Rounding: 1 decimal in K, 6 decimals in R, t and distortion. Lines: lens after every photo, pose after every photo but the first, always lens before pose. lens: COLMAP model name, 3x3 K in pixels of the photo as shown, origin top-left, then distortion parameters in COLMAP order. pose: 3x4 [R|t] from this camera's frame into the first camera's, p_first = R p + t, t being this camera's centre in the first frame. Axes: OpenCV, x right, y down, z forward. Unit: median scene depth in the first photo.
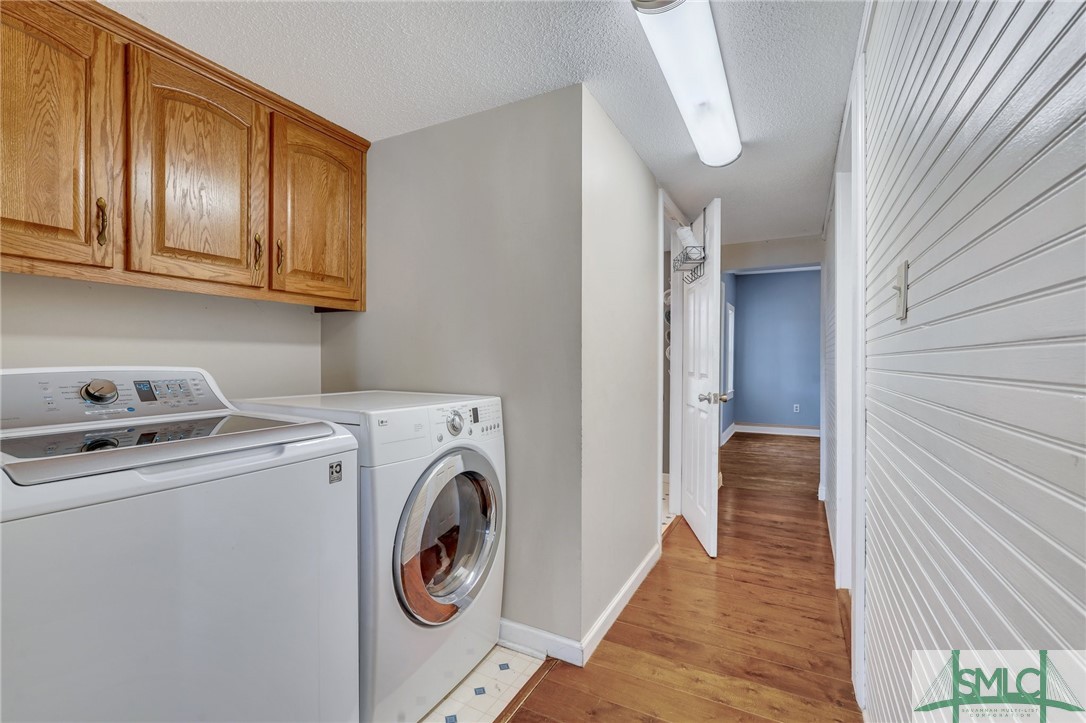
lens RADIAL K [[489.4, 0, 536.8], [0, 489.4, 361.4], [0, 0, 1]] dist [-0.002664, -0.000183]
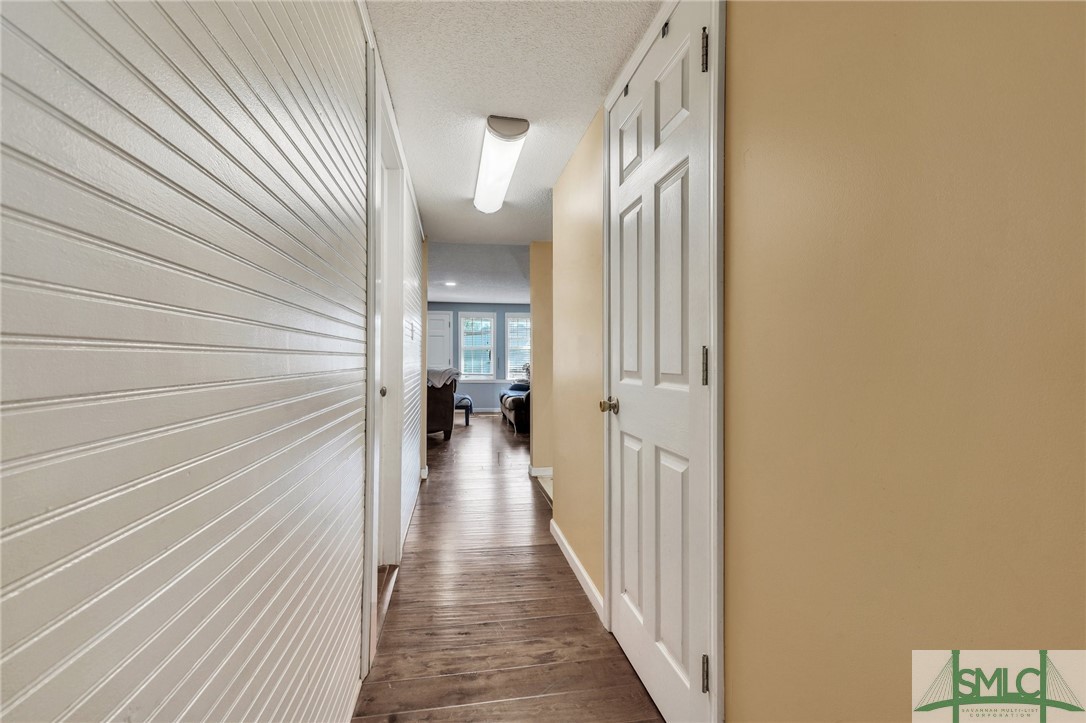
lens RADIAL K [[489.4, 0, 536.8], [0, 489.4, 361.4], [0, 0, 1]] dist [-0.002664, -0.000183]
pose [[-0.792412, -0.006174, -0.609955, 0.804480], [-0.005369, 0.999981, -0.003146, 0.033975], [0.609962, 0.000782, -0.792430, 1.600341]]
